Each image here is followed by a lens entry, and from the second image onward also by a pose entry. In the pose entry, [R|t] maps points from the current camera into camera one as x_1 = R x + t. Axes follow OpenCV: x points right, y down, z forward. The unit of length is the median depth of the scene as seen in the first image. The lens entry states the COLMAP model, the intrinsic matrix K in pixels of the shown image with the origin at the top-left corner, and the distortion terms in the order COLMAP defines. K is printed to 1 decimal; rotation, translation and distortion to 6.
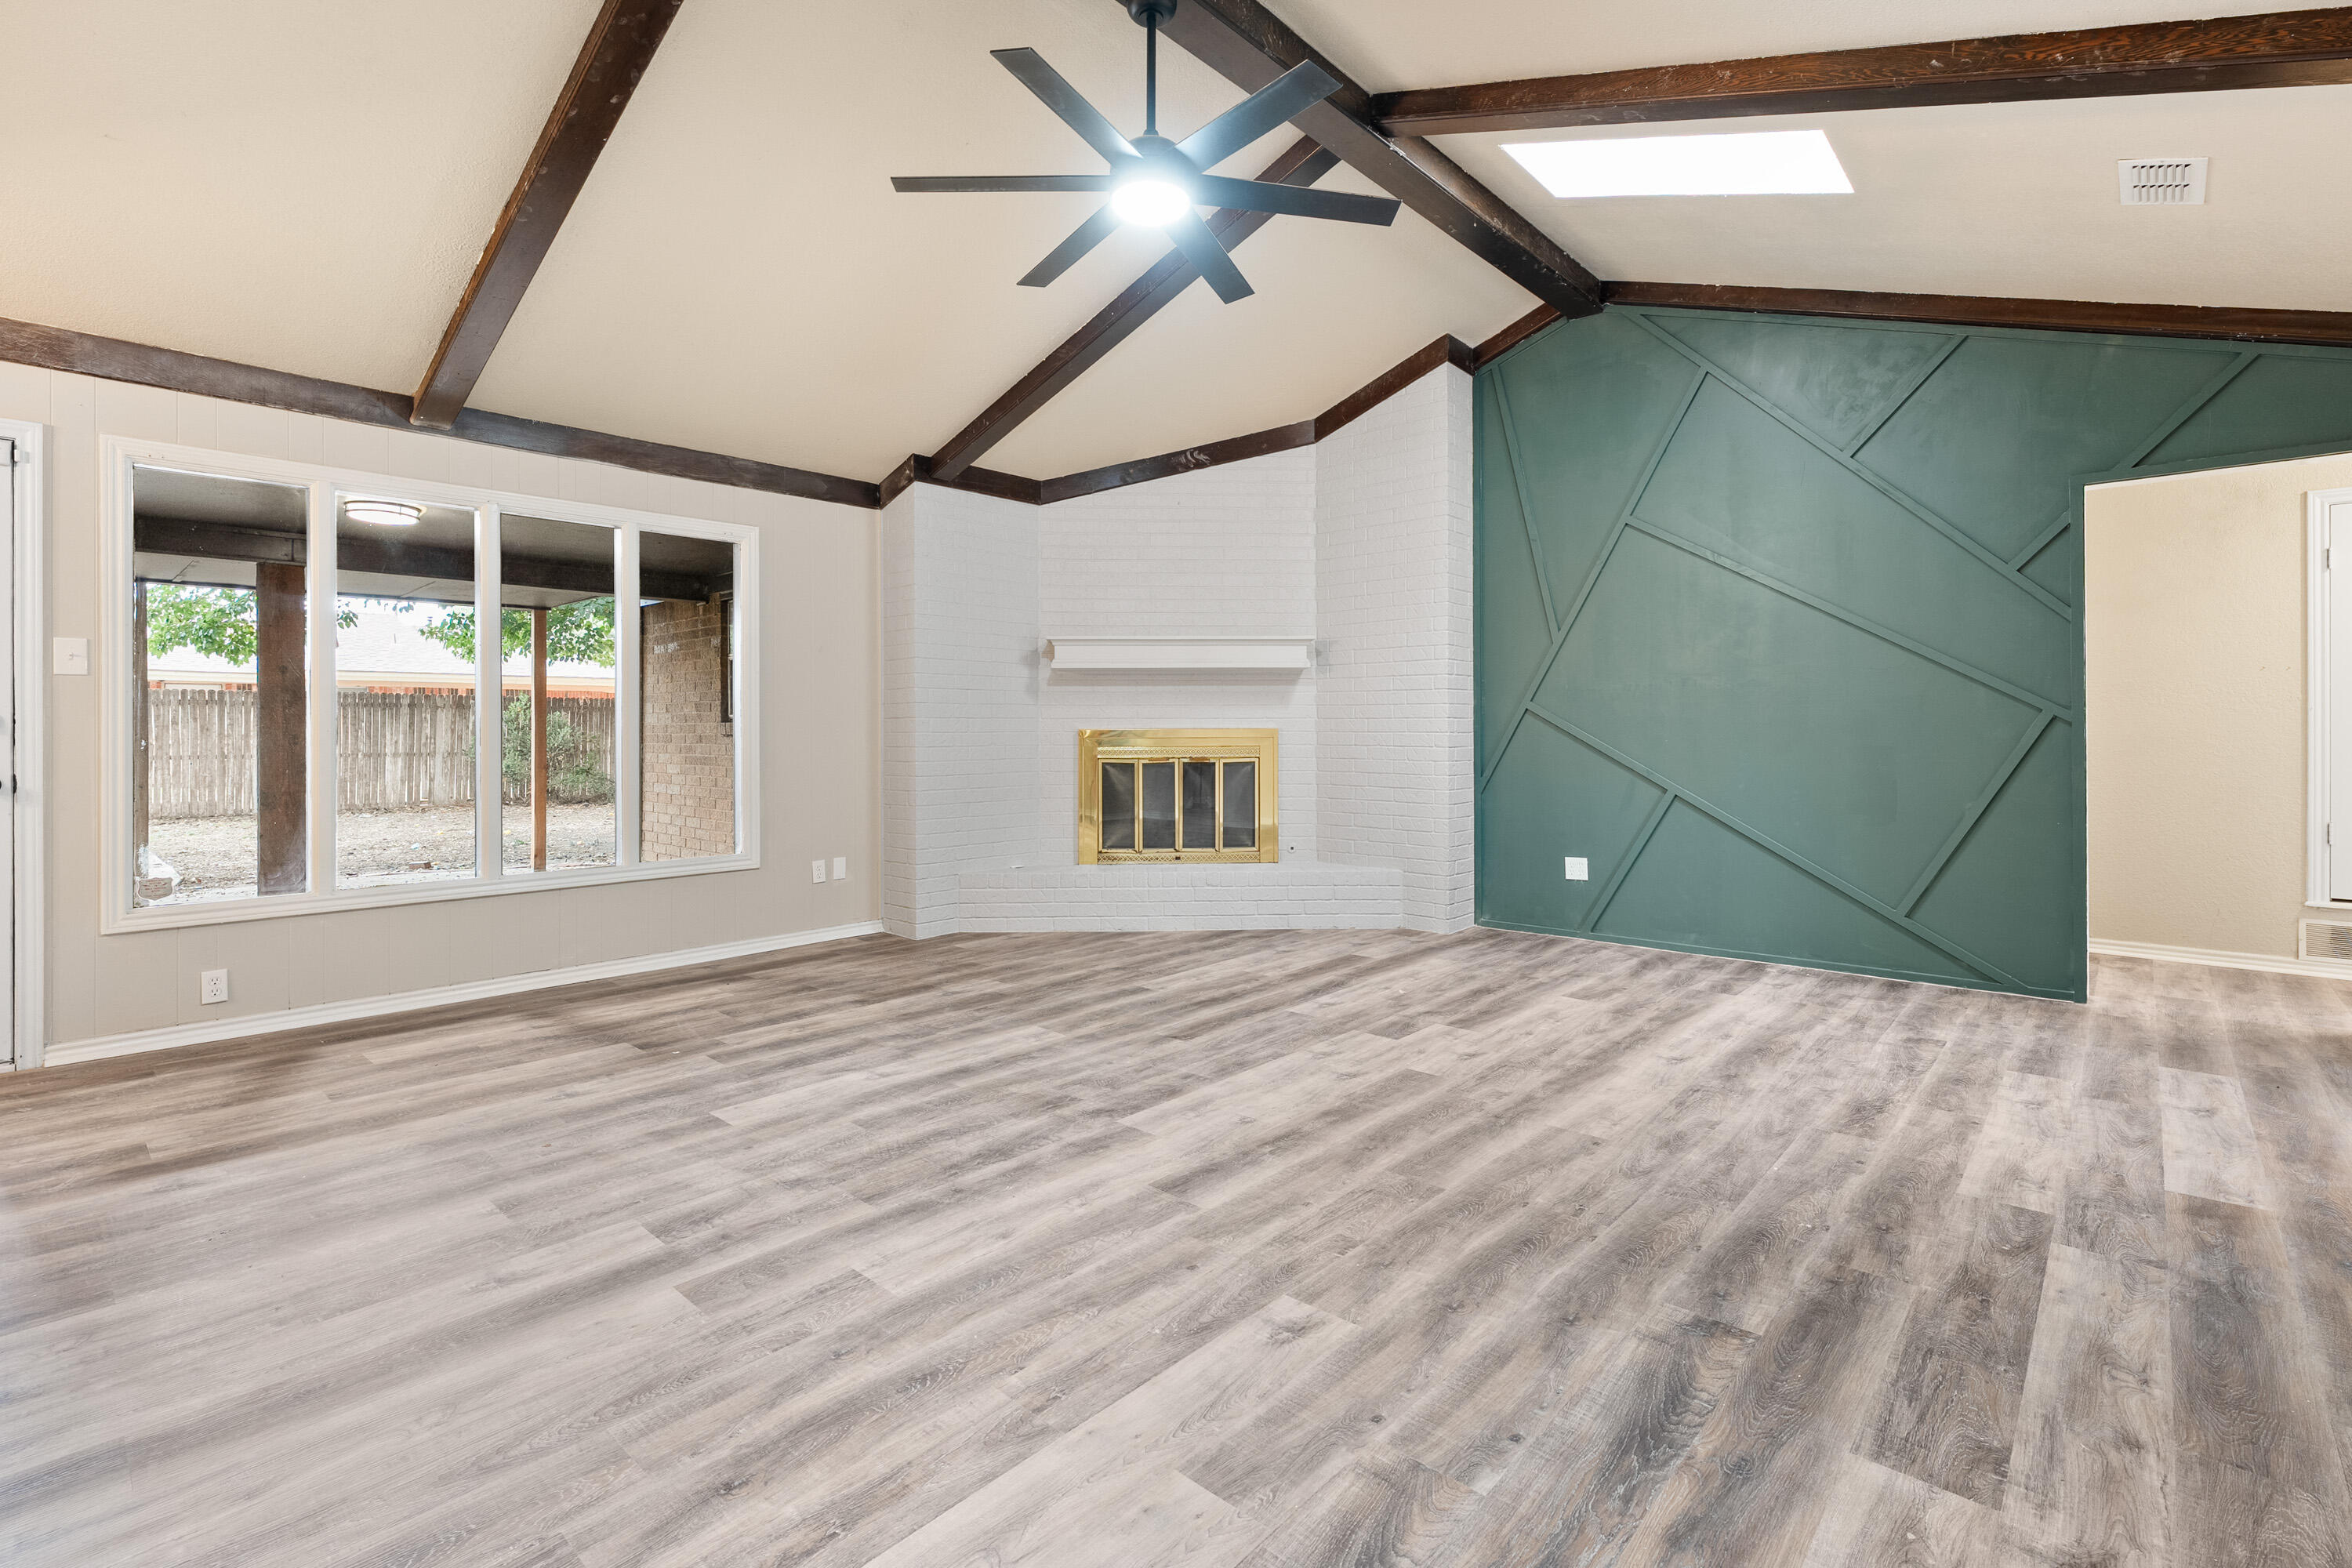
lens RADIAL K [[1046.4, 0, 1149.2], [0, 1046.4, 730.9], [0, 0, 1]] dist [-0.001883, -0.000417]
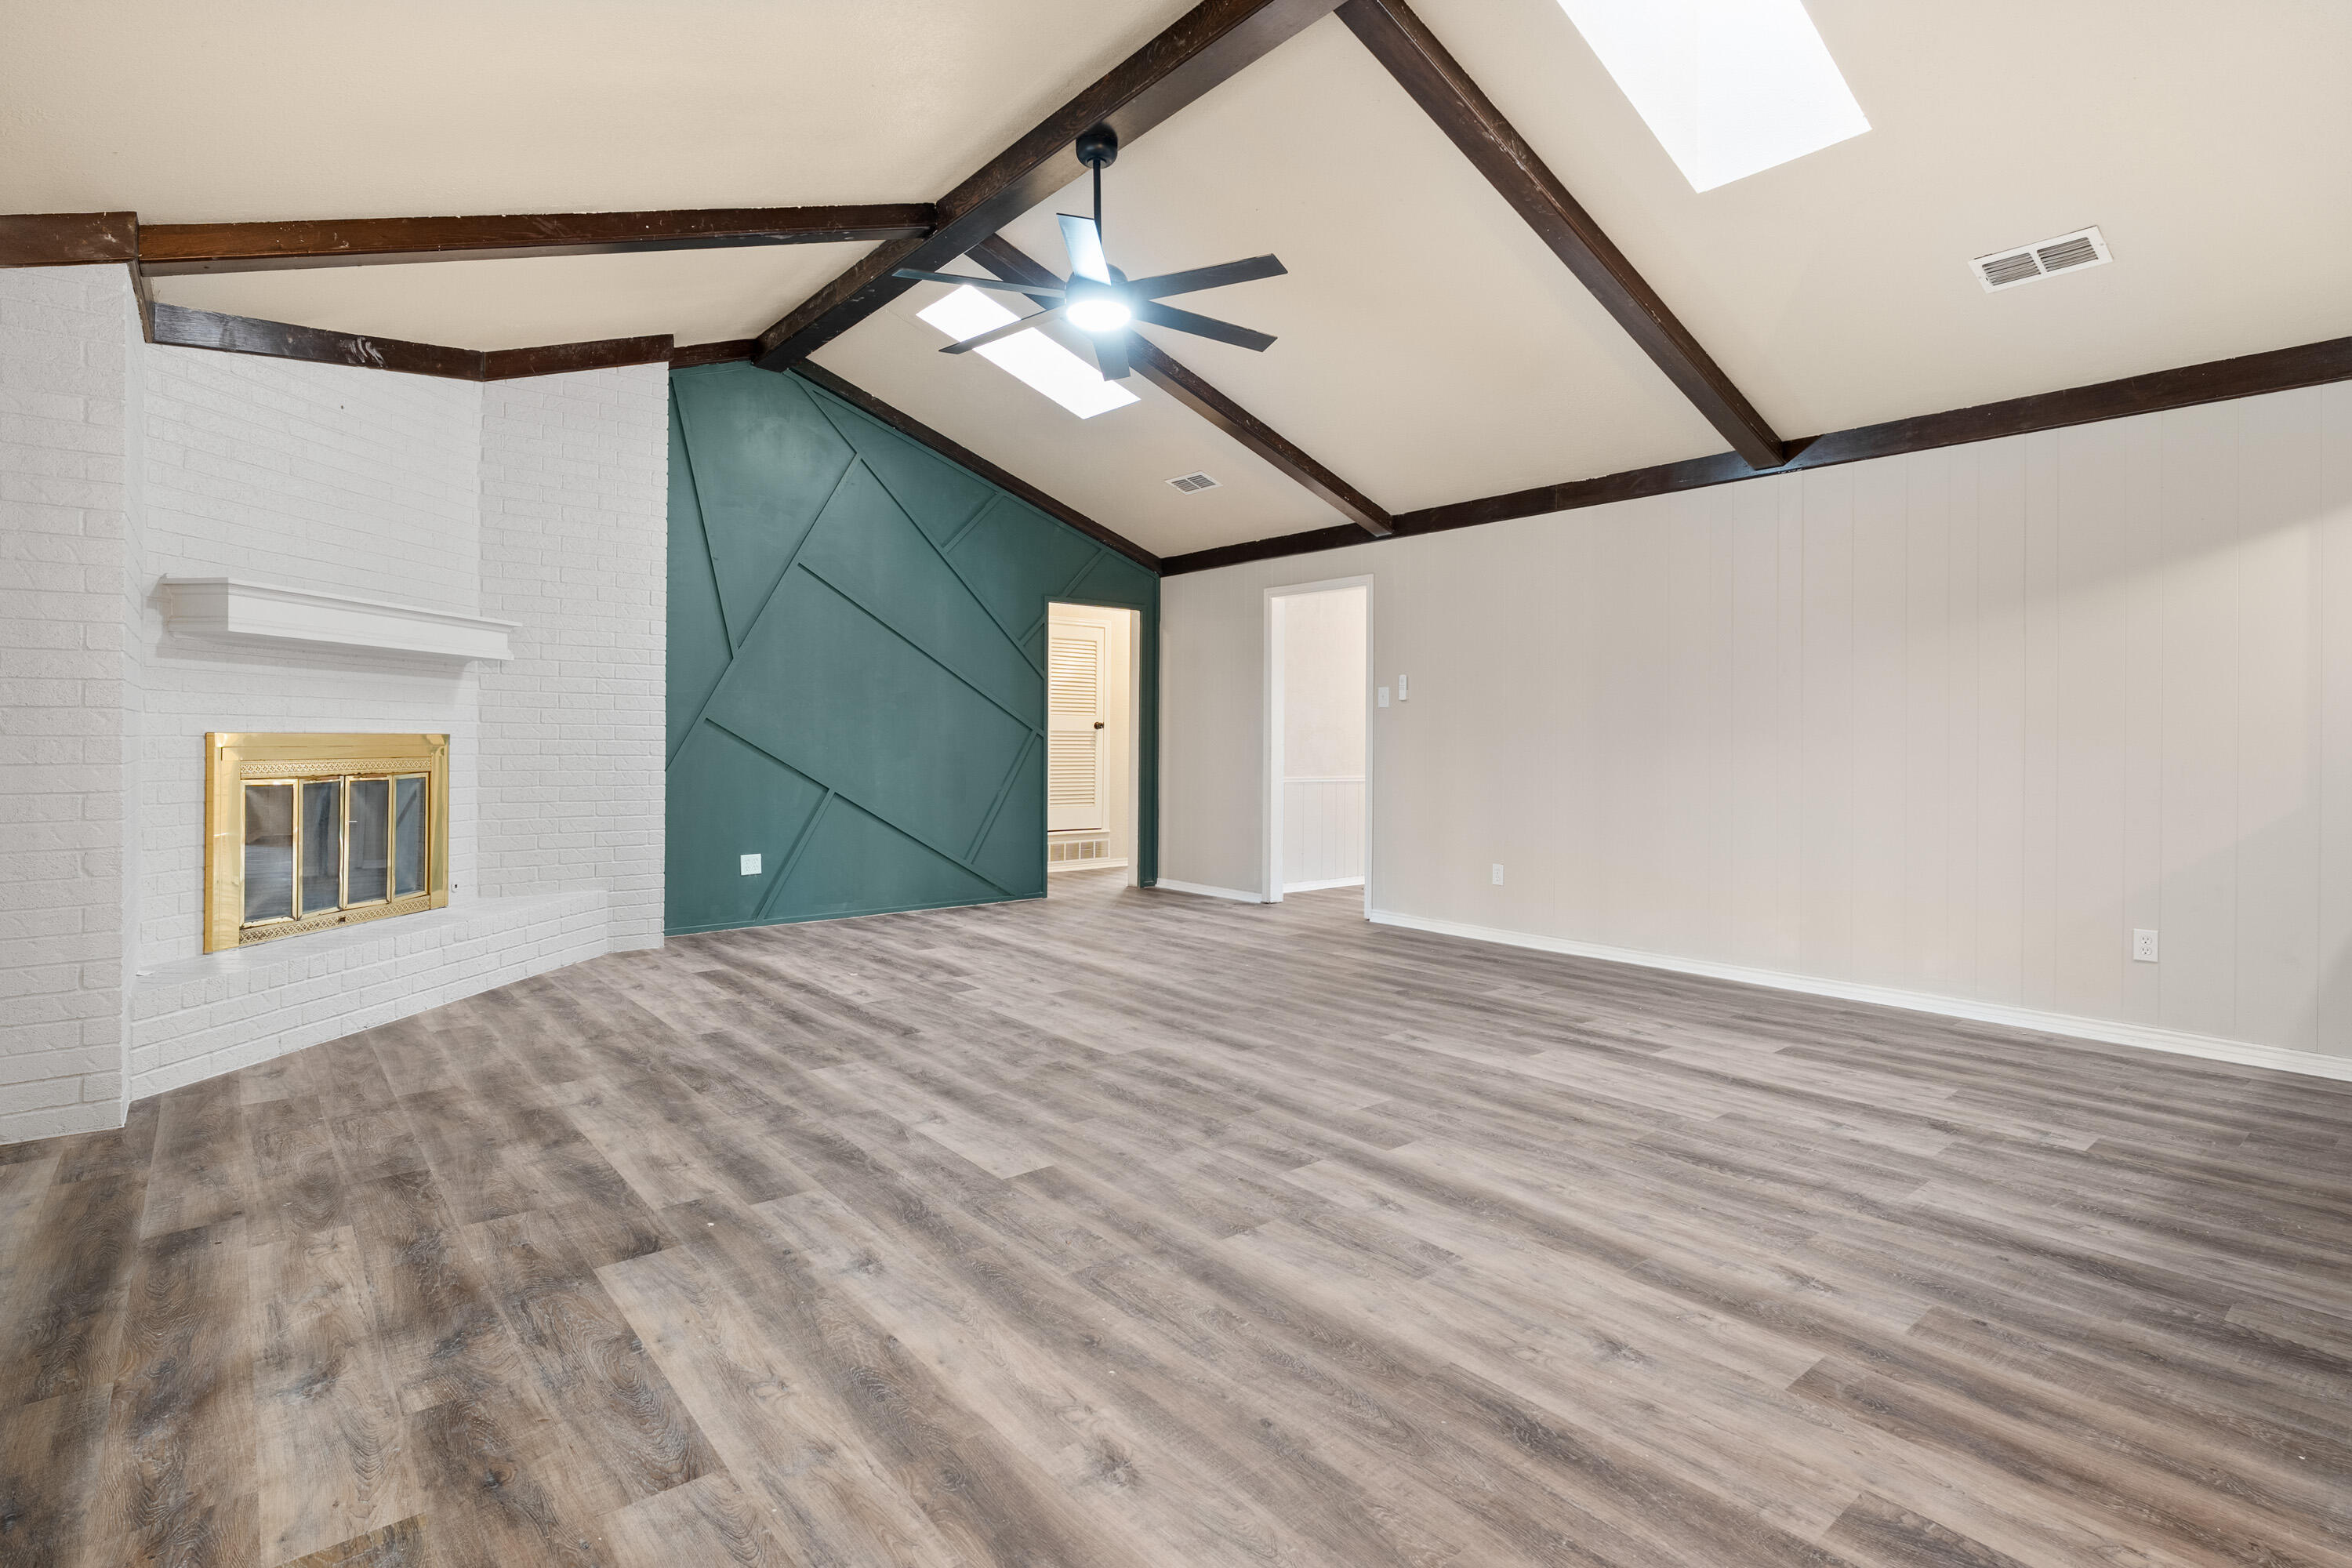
lens RADIAL K [[1171.7, 0, 1142.7], [0, 1171.7, 742.2], [0, 0, 1]] dist [-0.001776, 0.000836]
pose [[0.141312, 0.003340, 0.989959, -1.280333], [-0.007105, 0.999972, -0.002360, 0.004117], [-0.989940, -0.006700, 0.141332, 0.702951]]
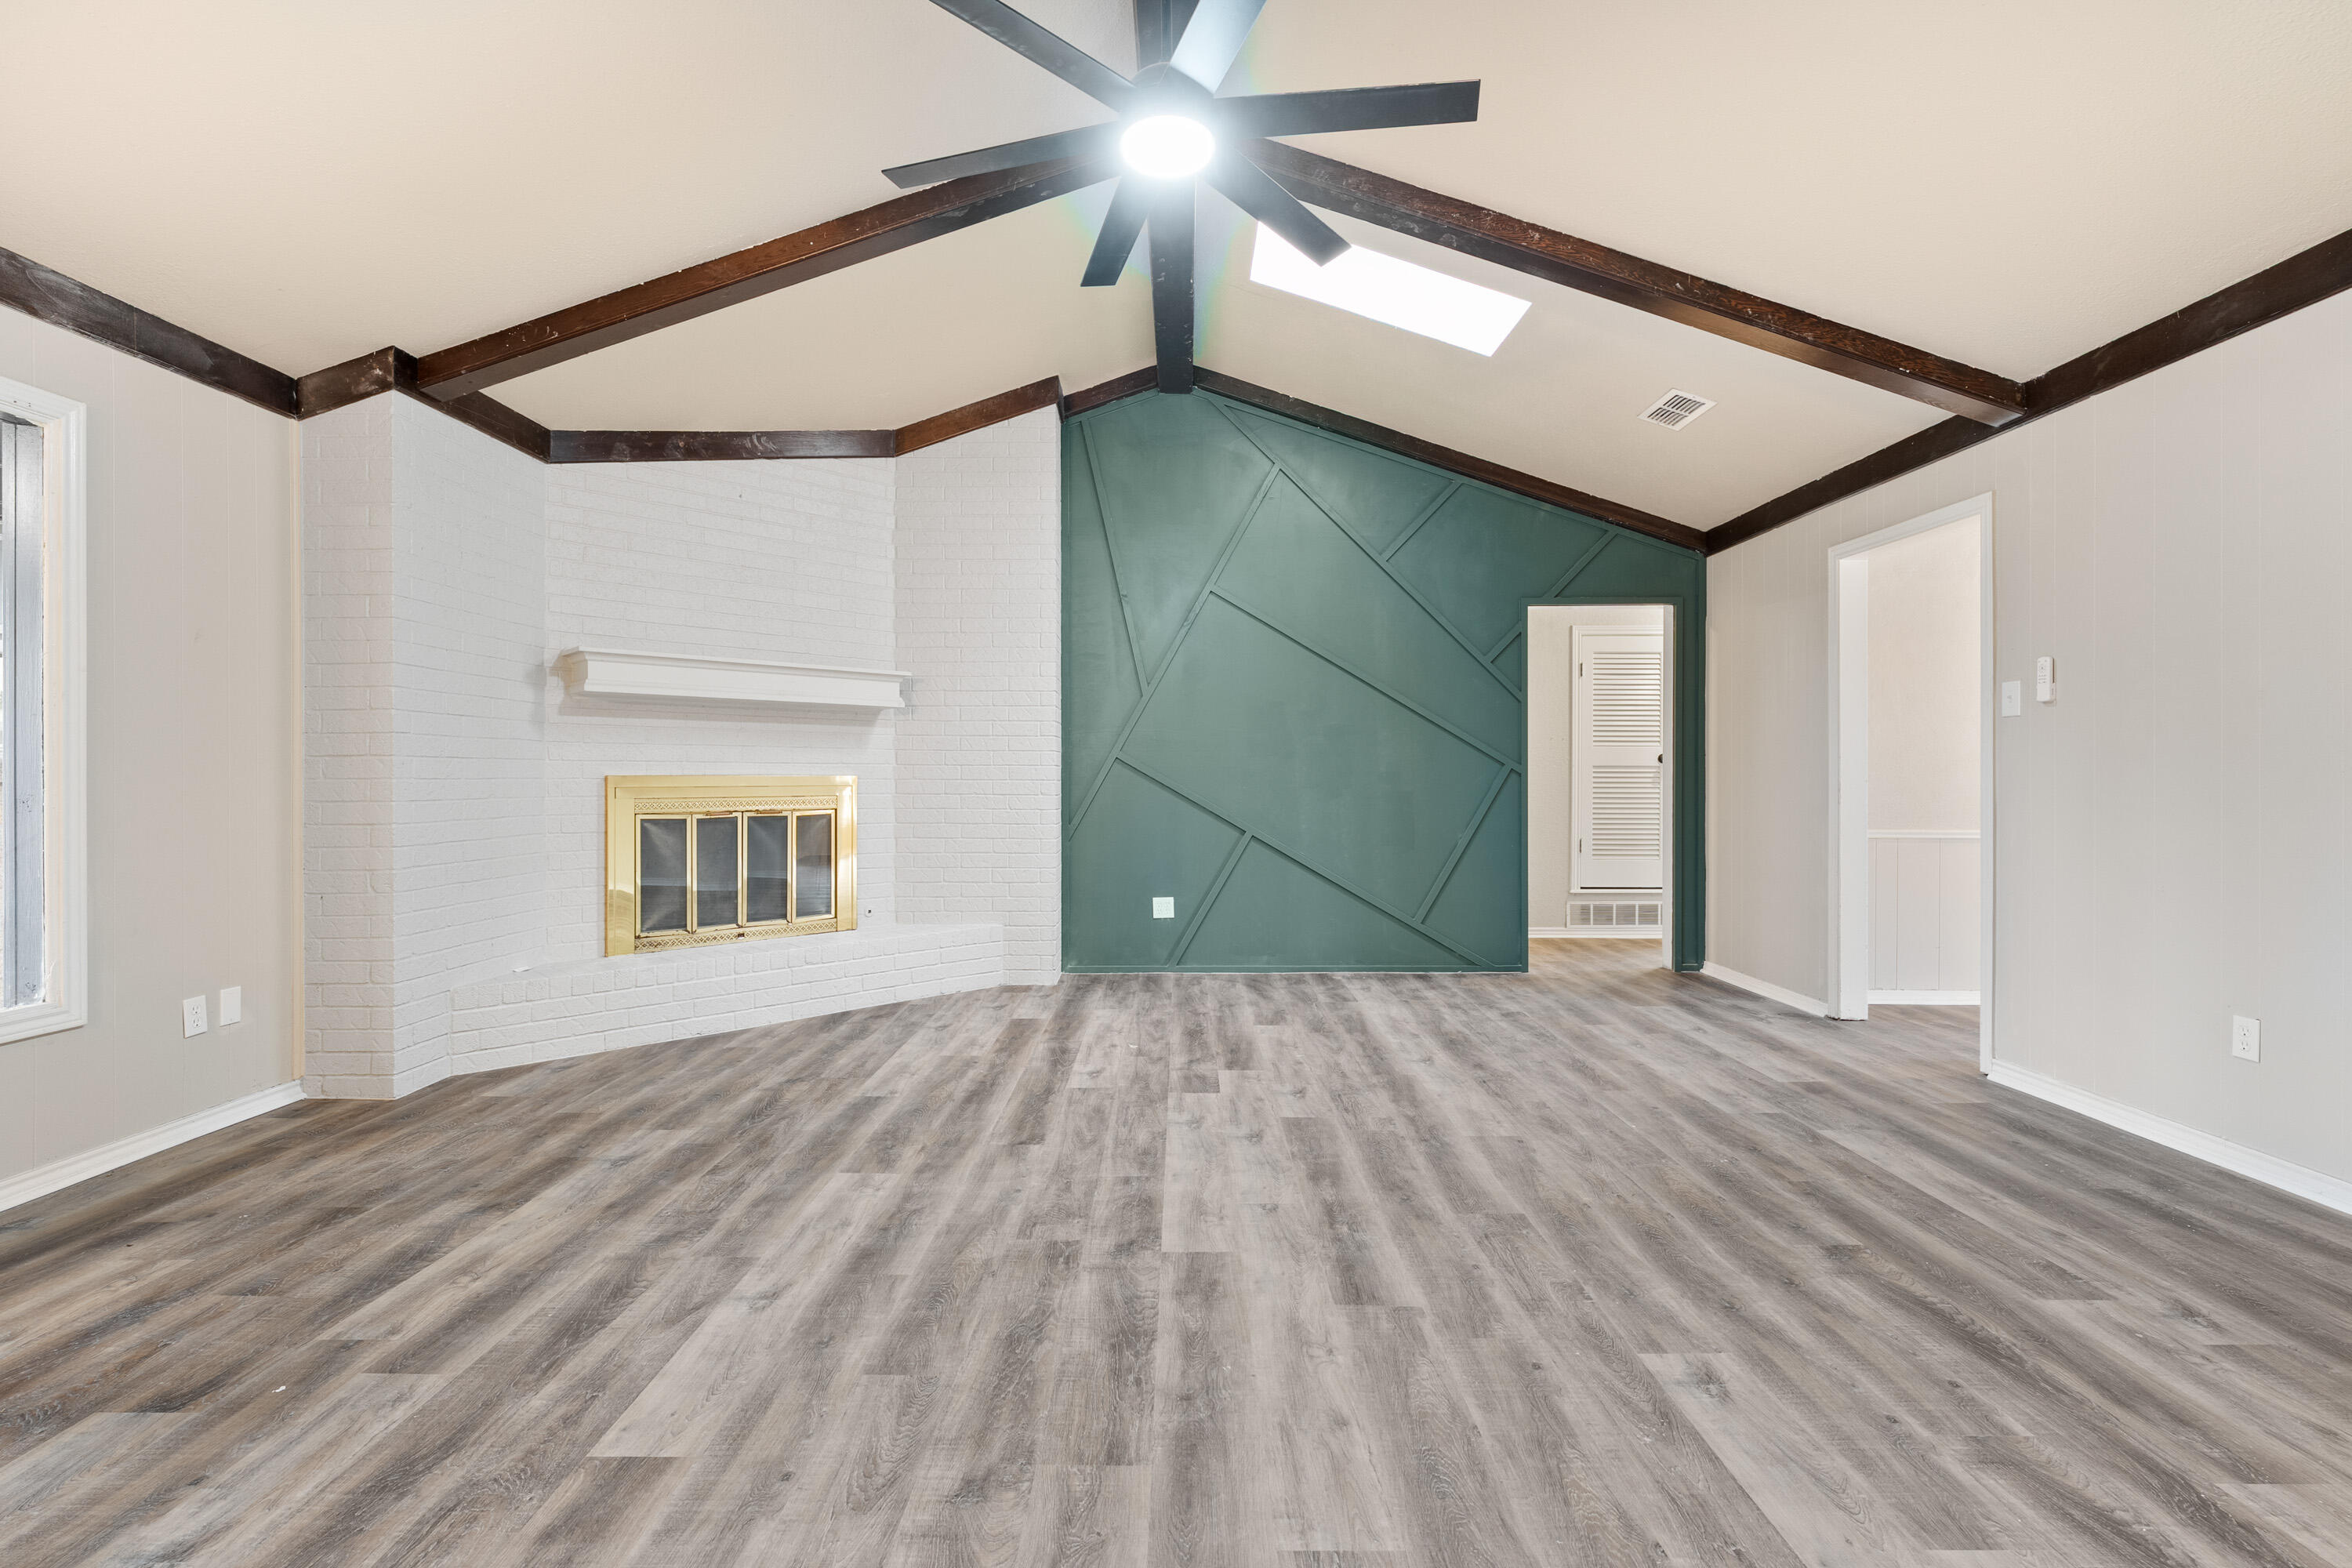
lens RADIAL K [[1046.4, 0, 1150.3], [0, 1046.4, 781.4], [0, 0, 1]] dist [-0.001883, -0.000417]
pose [[0.742985, 0.001171, 0.669307, -0.535584], [-0.001979, 0.999998, 0.000447, 0.003448], [-0.669305, -0.001657, 0.742986, 0.361024]]
